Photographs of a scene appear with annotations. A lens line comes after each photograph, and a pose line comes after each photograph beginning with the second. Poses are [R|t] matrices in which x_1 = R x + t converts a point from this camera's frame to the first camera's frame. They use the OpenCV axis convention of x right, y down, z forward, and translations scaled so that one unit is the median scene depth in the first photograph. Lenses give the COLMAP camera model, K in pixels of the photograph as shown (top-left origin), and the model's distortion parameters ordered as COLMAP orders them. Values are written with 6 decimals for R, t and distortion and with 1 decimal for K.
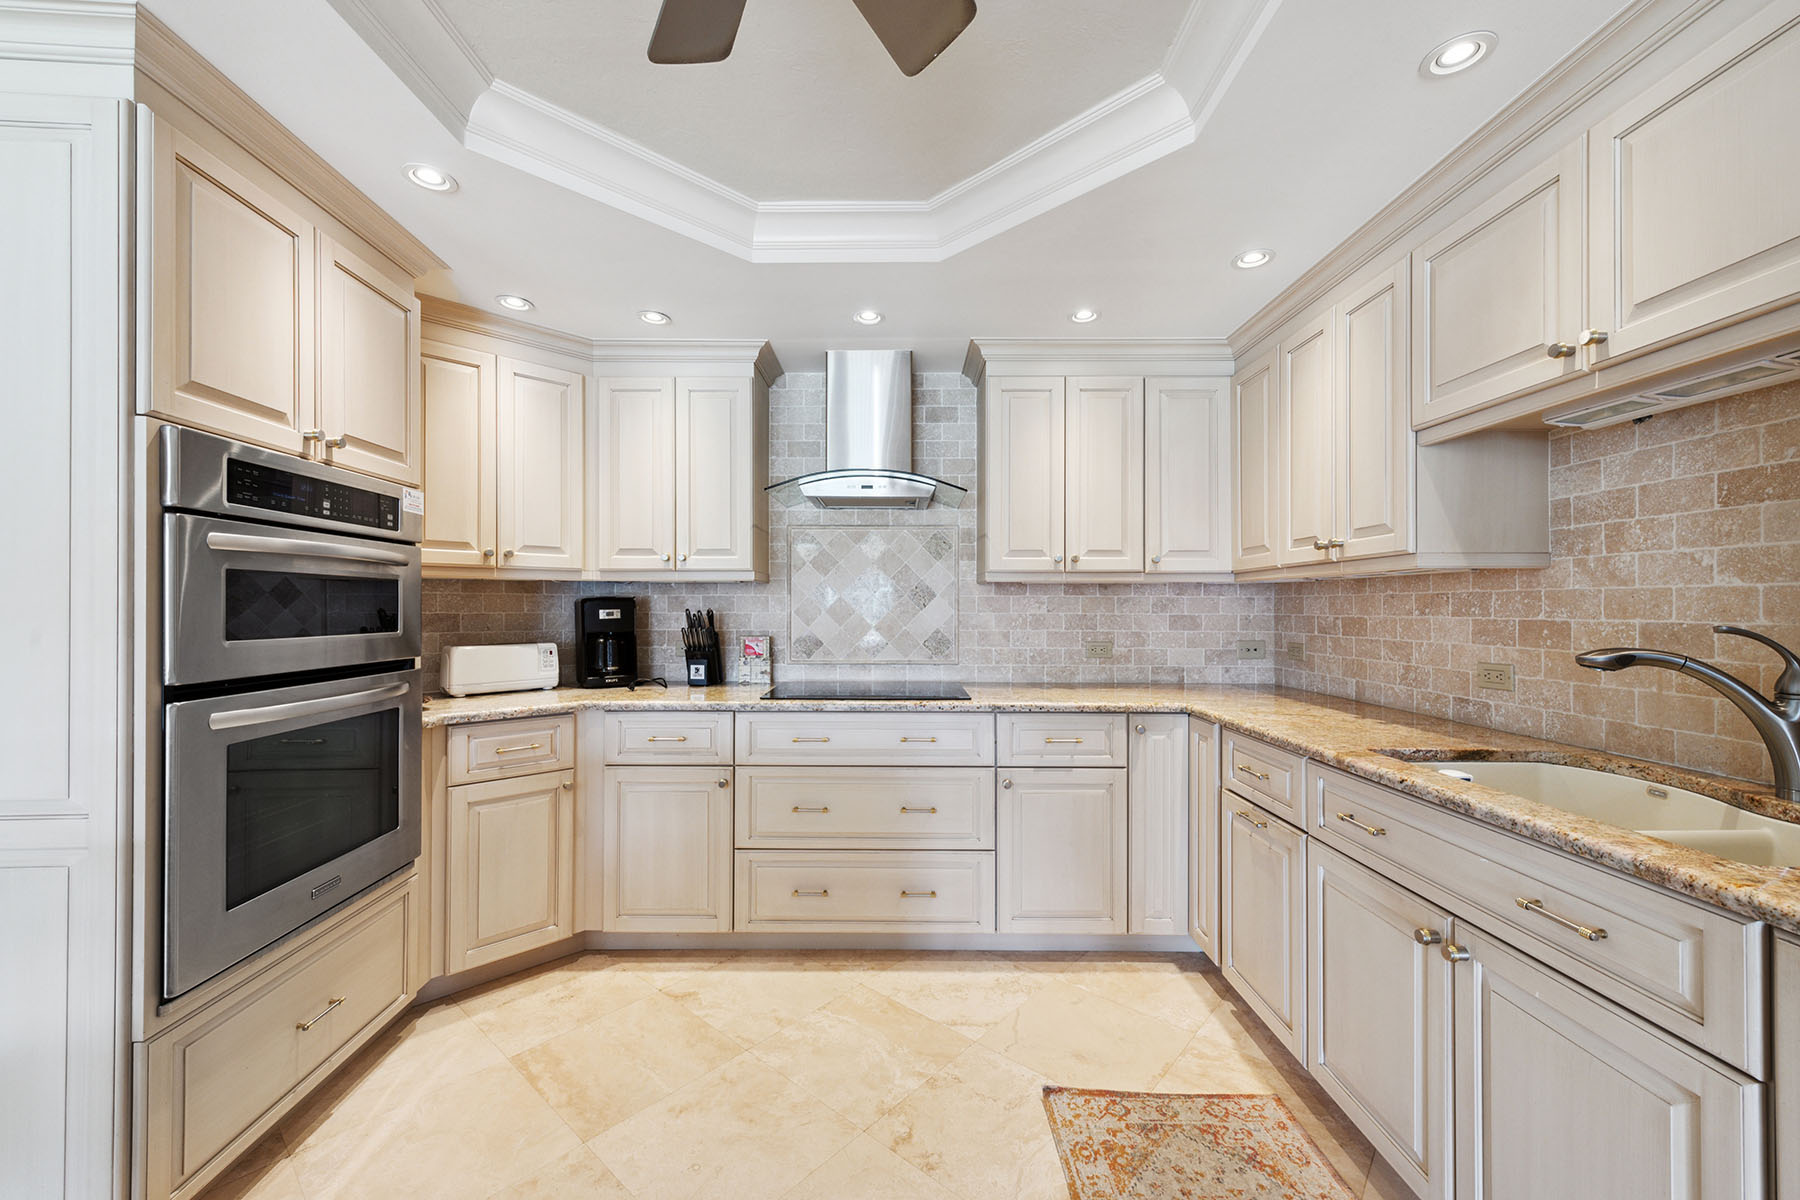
lens RADIAL K [[713.8, 0, 894.6], [0, 713.8, 605.8], [0, 0, 1]] dist [0.001970, 0.000110]
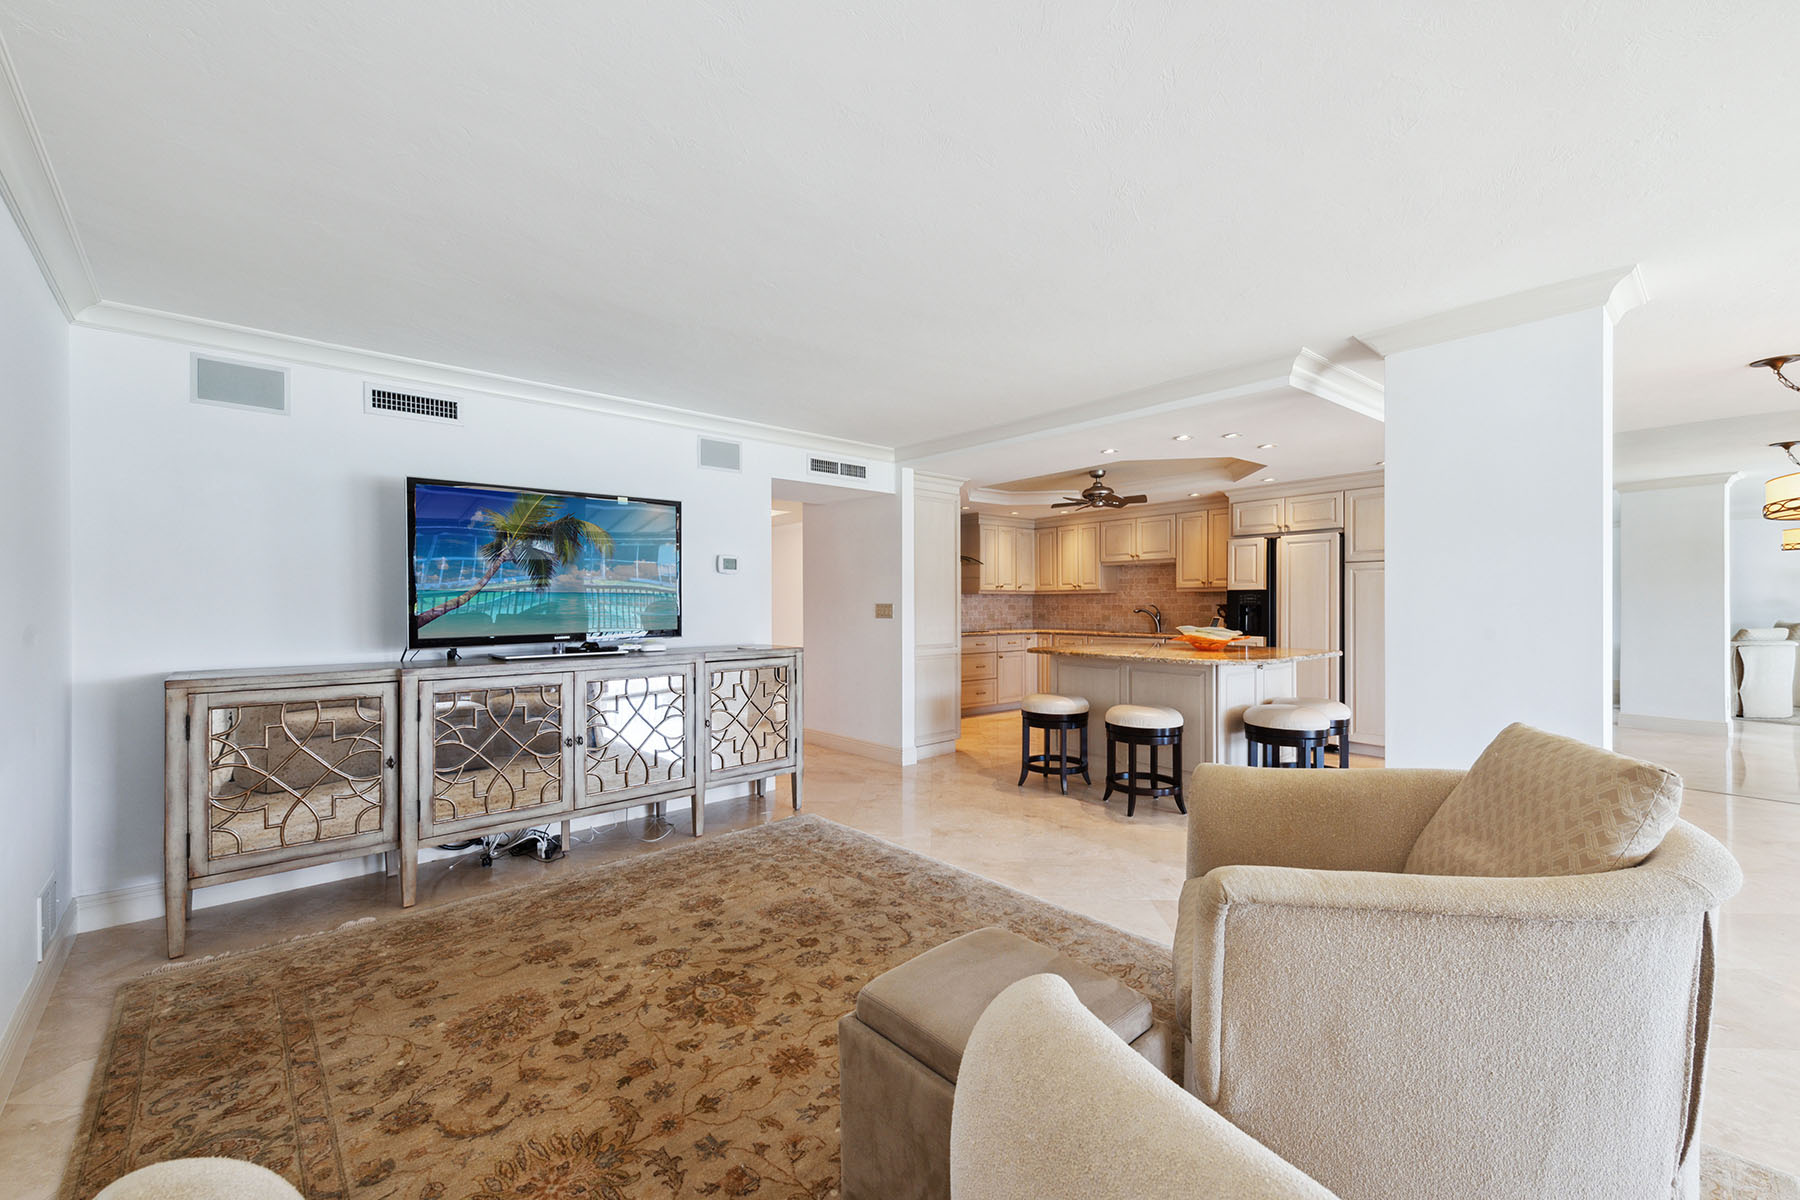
lens RADIAL K [[723.6, 0, 898.1], [0, 723.6, 612.1], [0, 0, 1]] dist [0.031855, 0.000143]
pose [[0.761397, -0.011985, 0.648175, -2.196951], [0.001110, 0.999852, 0.017184, -0.009713], [-0.648285, -0.012364, 0.761297, -1.130866]]
